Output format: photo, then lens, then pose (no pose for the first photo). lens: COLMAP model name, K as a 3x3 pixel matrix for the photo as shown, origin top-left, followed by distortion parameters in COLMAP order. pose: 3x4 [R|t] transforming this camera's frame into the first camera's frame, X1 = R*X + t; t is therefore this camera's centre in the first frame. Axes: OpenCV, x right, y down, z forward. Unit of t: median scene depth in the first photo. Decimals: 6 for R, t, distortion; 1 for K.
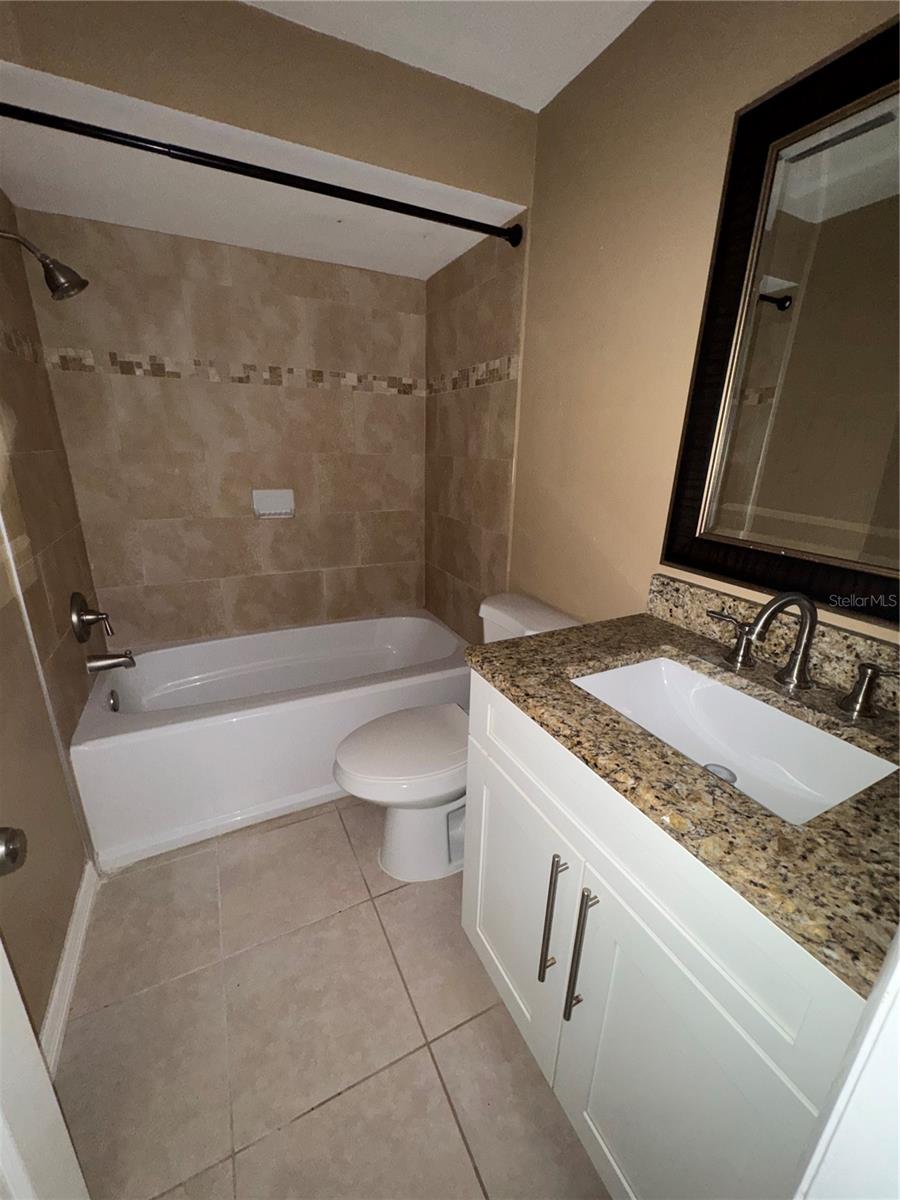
lens RADIAL K [[477.9, 0, 448.9], [0, 477.9, 598.7], [0, 0, 1]] dist [-0.003594, -0.000225]
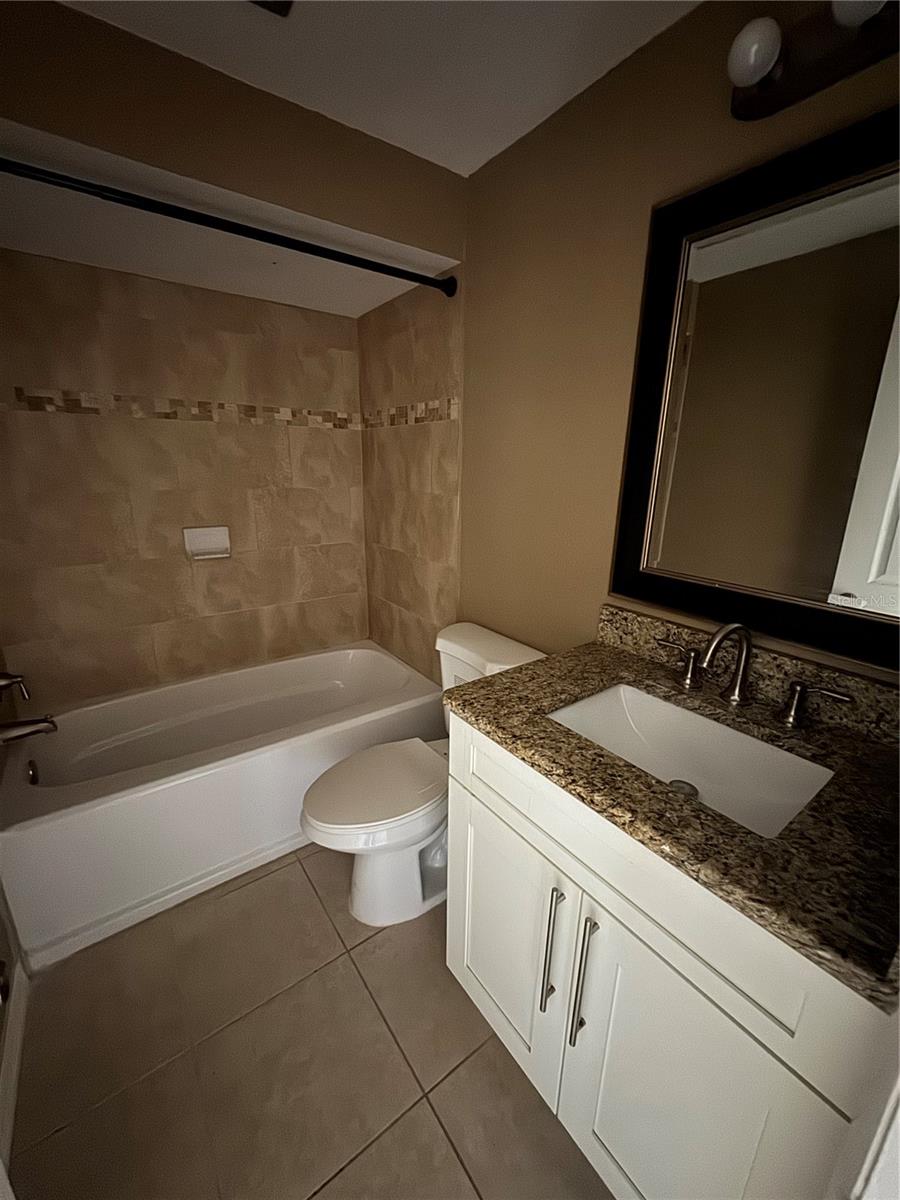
lens RADIAL K [[477.9, 0, 447.5], [0, 477.9, 598.0], [0, 0, 1]] dist [-0.003594, -0.000225]
pose [[0.985954, -0.054735, 0.157796, -0.092669], [0.060142, 0.997748, -0.029692, -0.056957], [-0.155816, 0.038765, 0.987025, -0.018611]]
